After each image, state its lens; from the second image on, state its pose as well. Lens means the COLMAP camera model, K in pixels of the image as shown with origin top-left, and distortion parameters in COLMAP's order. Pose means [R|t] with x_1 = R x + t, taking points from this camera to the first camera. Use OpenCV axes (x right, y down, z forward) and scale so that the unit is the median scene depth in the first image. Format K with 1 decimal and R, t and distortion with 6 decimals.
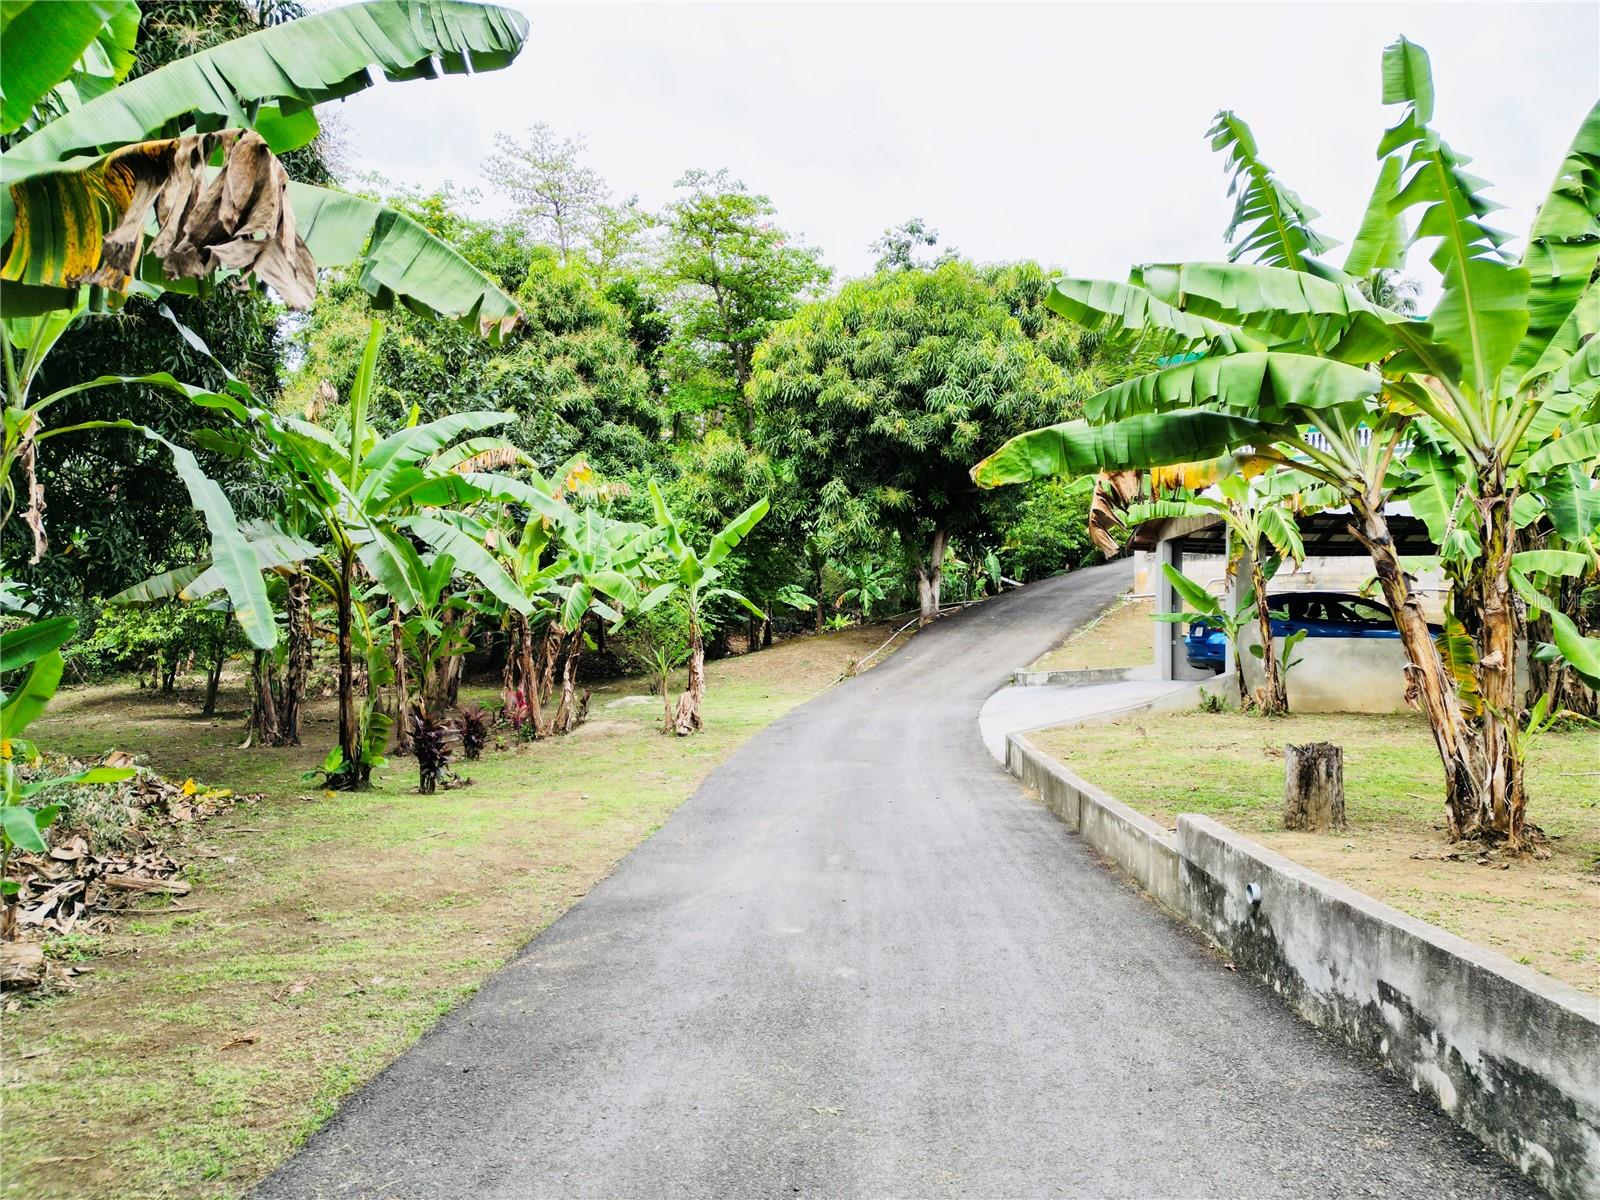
lens RADIAL K [[1130.1, 0, 800.7], [0, 1130.1, 597.3], [0, 0, 1]] dist [0.071047, -0.061691]
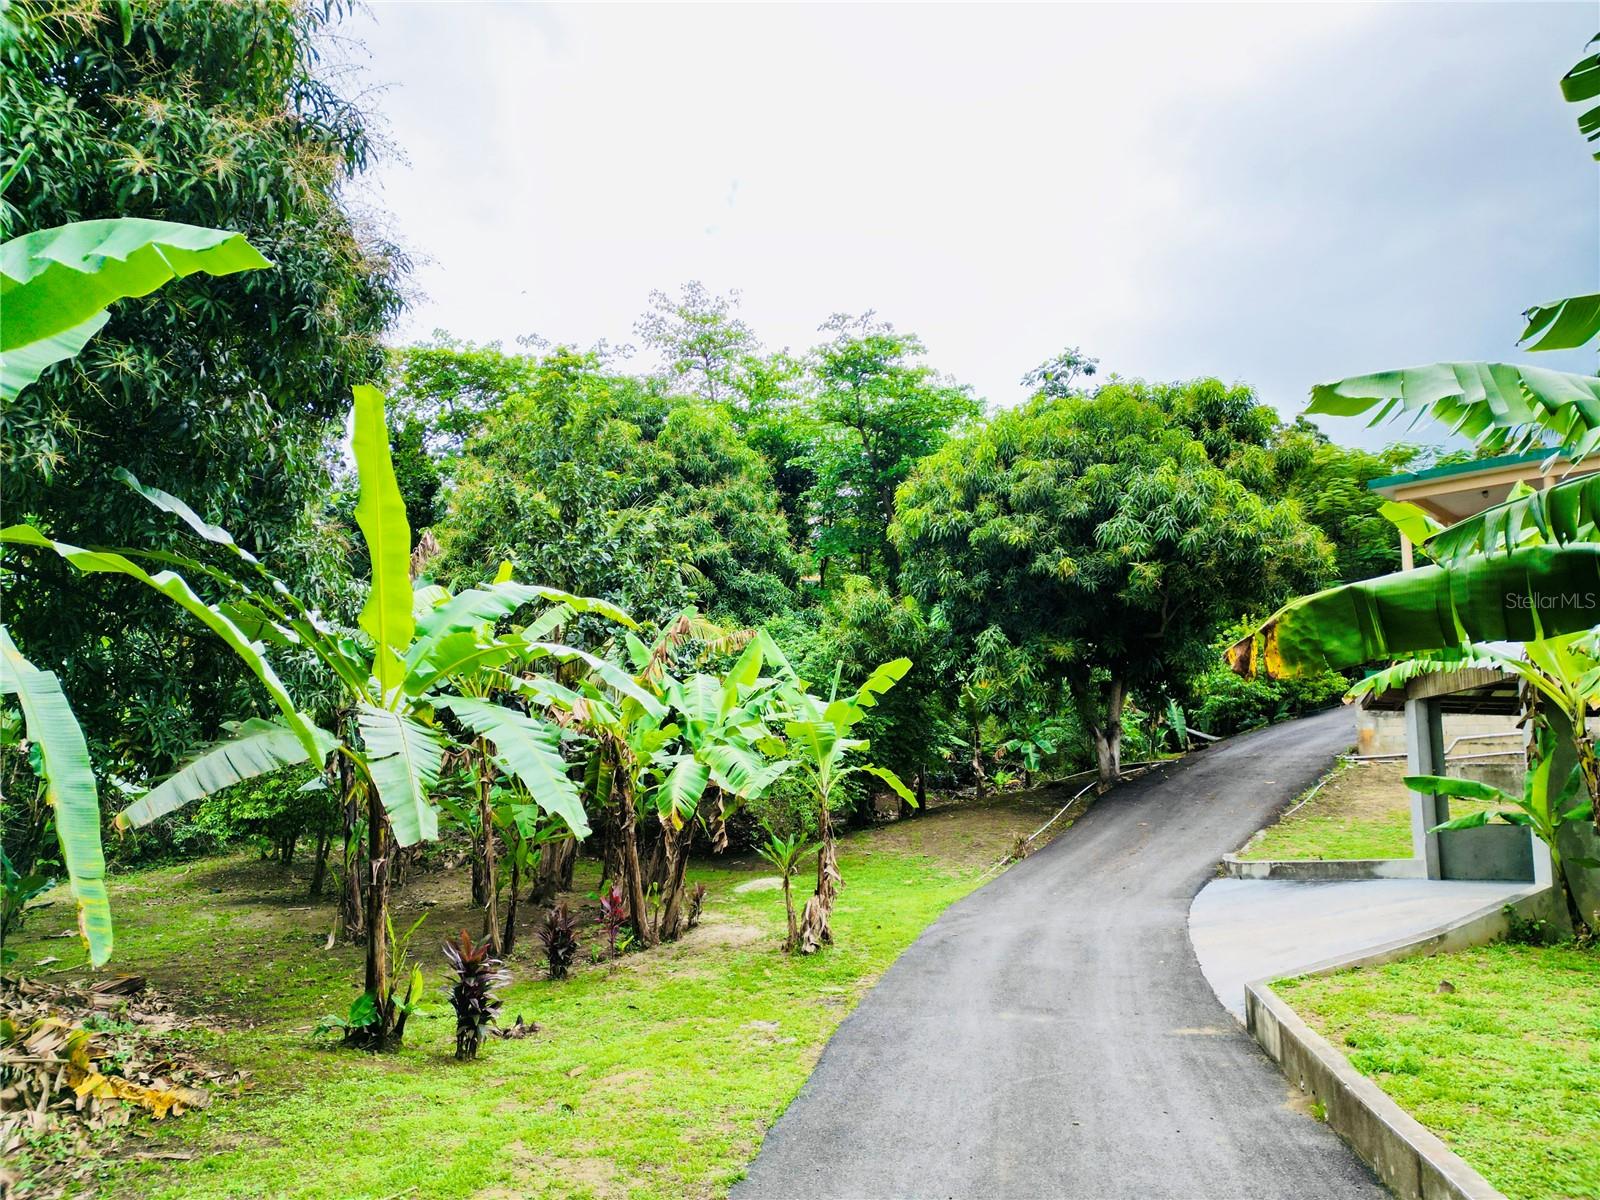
lens RADIAL K [[1130.1, 0, 785.6], [0, 1130.1, 587.6], [0, 0, 1]] dist [0.071047, -0.061691]
pose [[0.988585, -0.022843, -0.148923, 0.003017], [0.002775, 0.991033, -0.133589, -0.016769], [0.150639, 0.131651, 0.979784, 0.103845]]
